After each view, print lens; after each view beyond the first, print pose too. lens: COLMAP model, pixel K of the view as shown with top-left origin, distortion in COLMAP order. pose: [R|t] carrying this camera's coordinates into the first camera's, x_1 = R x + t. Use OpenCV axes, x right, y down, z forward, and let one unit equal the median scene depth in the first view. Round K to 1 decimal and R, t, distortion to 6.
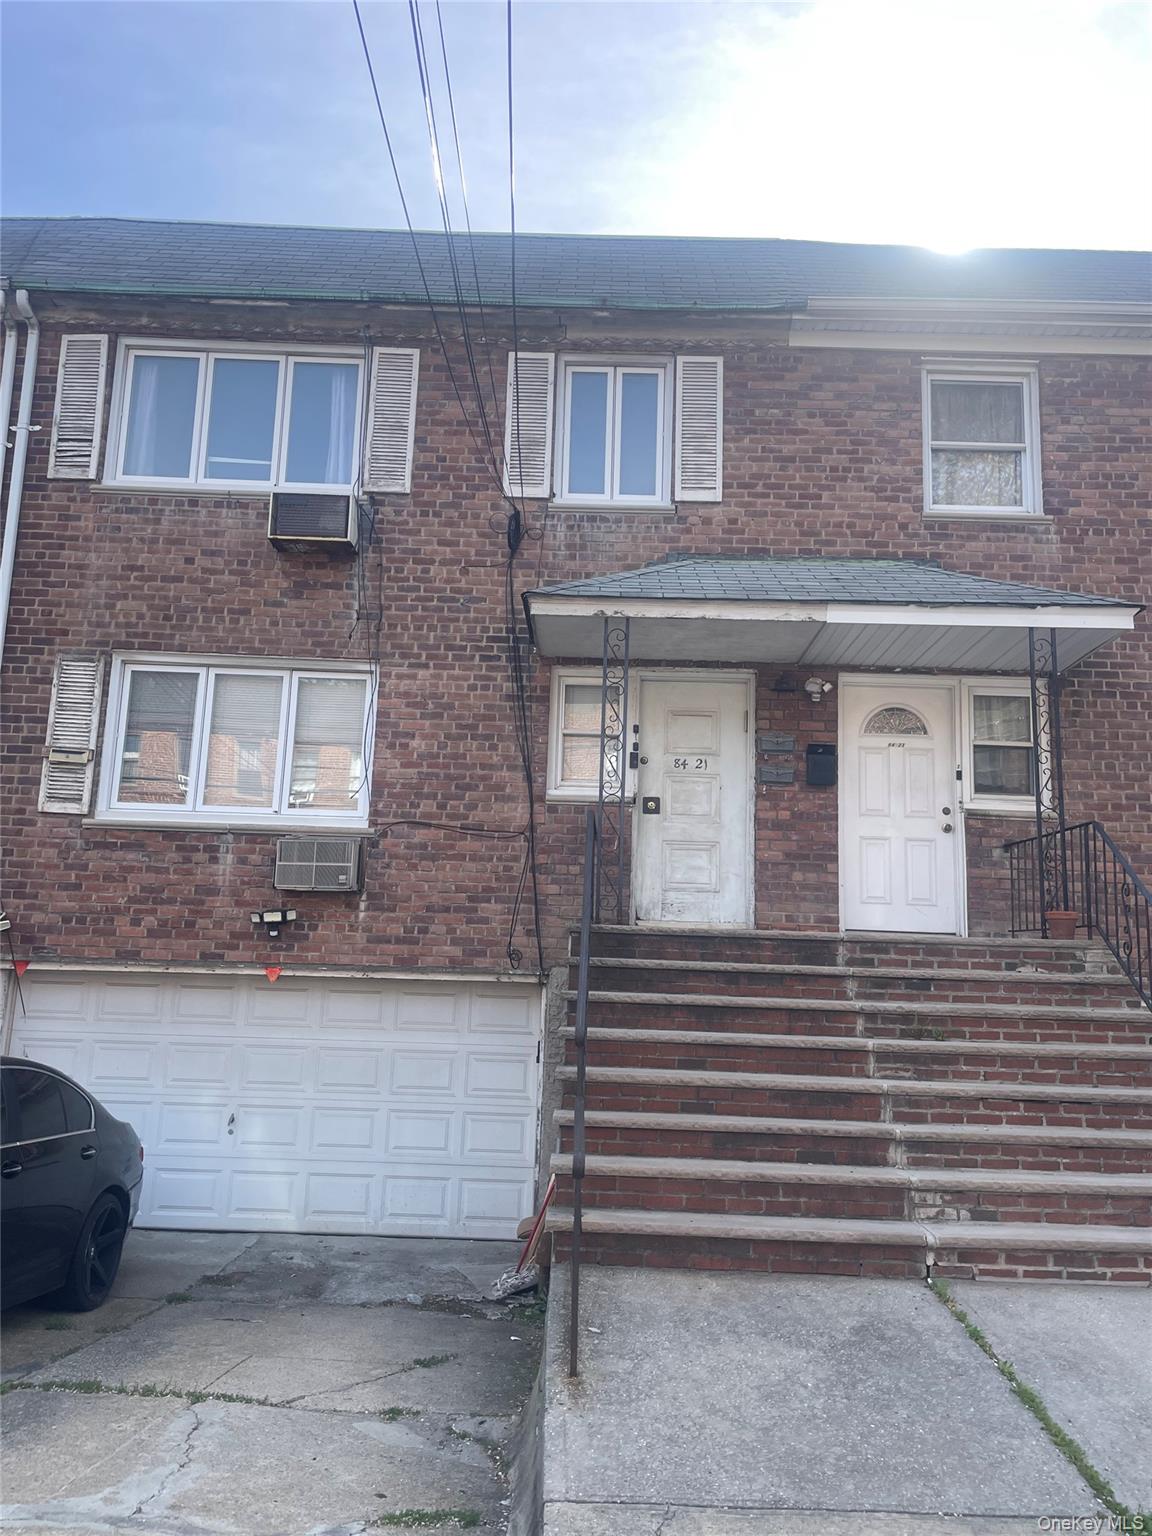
lens RADIAL K [[1130.0, 0, 576.0], [0, 1130.0, 768.0], [0, 0, 1]] dist [0.098762, -0.121401]
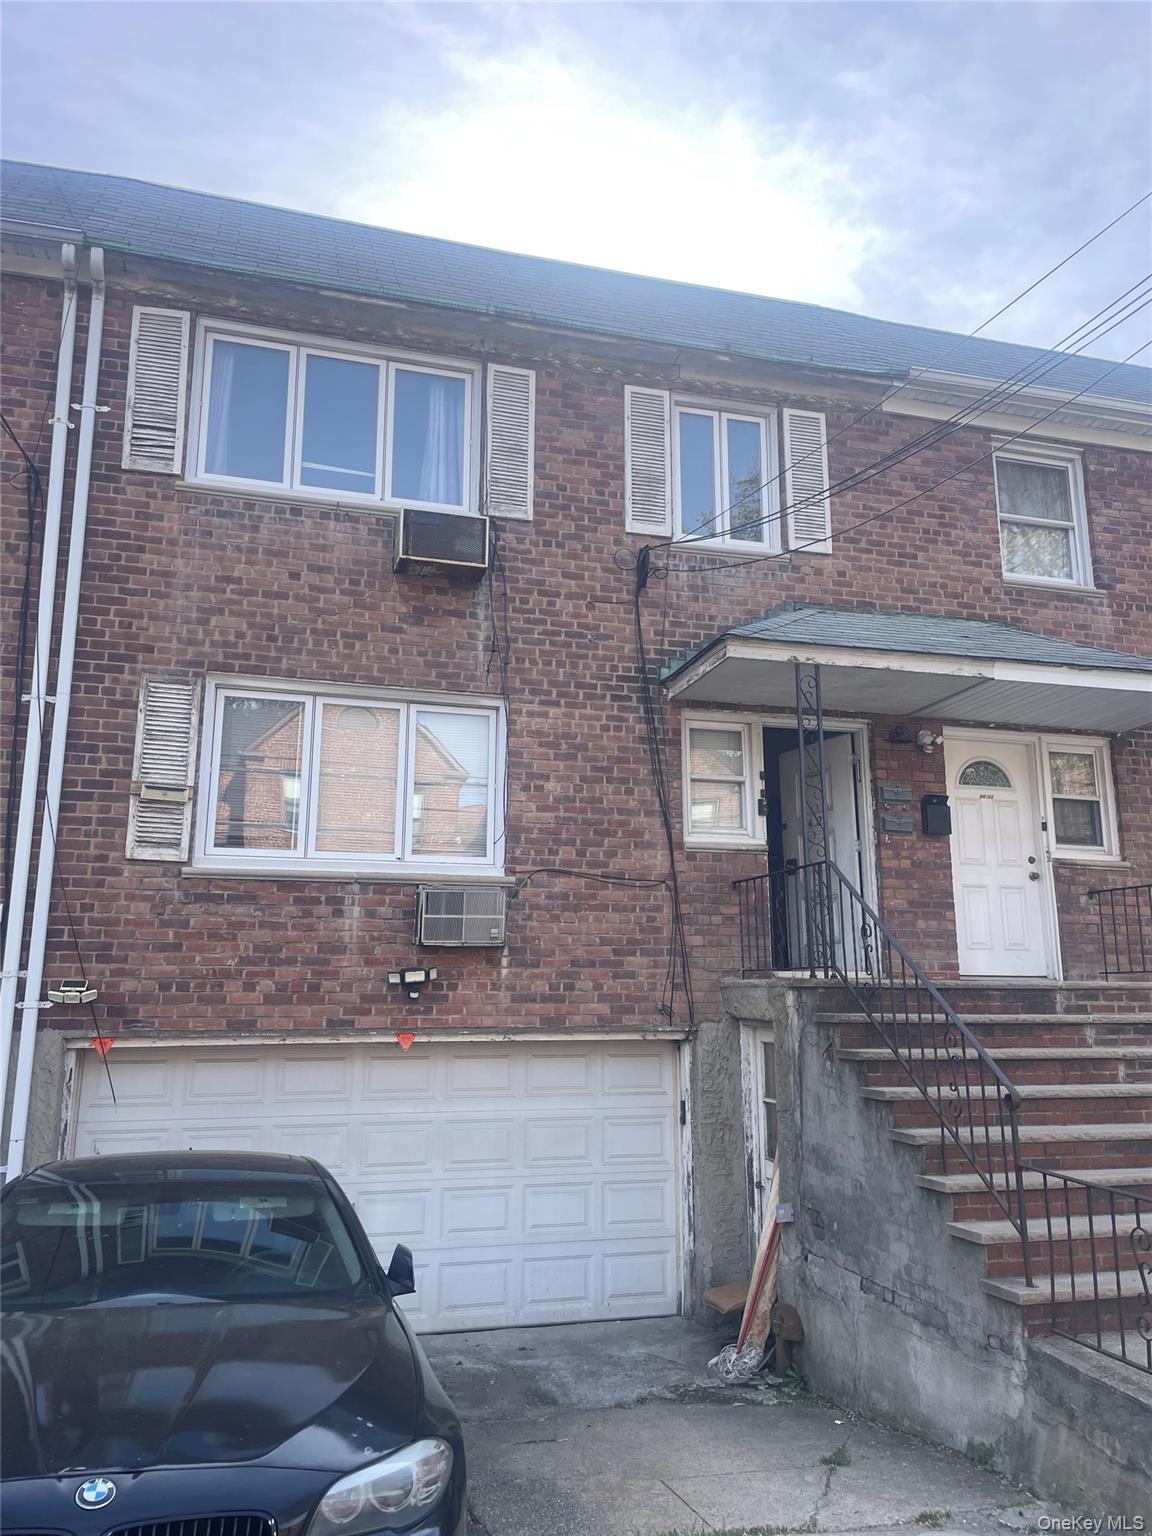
lens RADIAL K [[1130.0, 0, 576.0], [0, 1130.0, 768.0], [0, 0, 1]] dist [0.098762, -0.121401]
pose [[0.960455, 0.024151, 0.277385, -0.376023], [-0.014563, 0.999225, -0.036574, -0.002603], [-0.278054, 0.031089, 0.960062, 0.093876]]
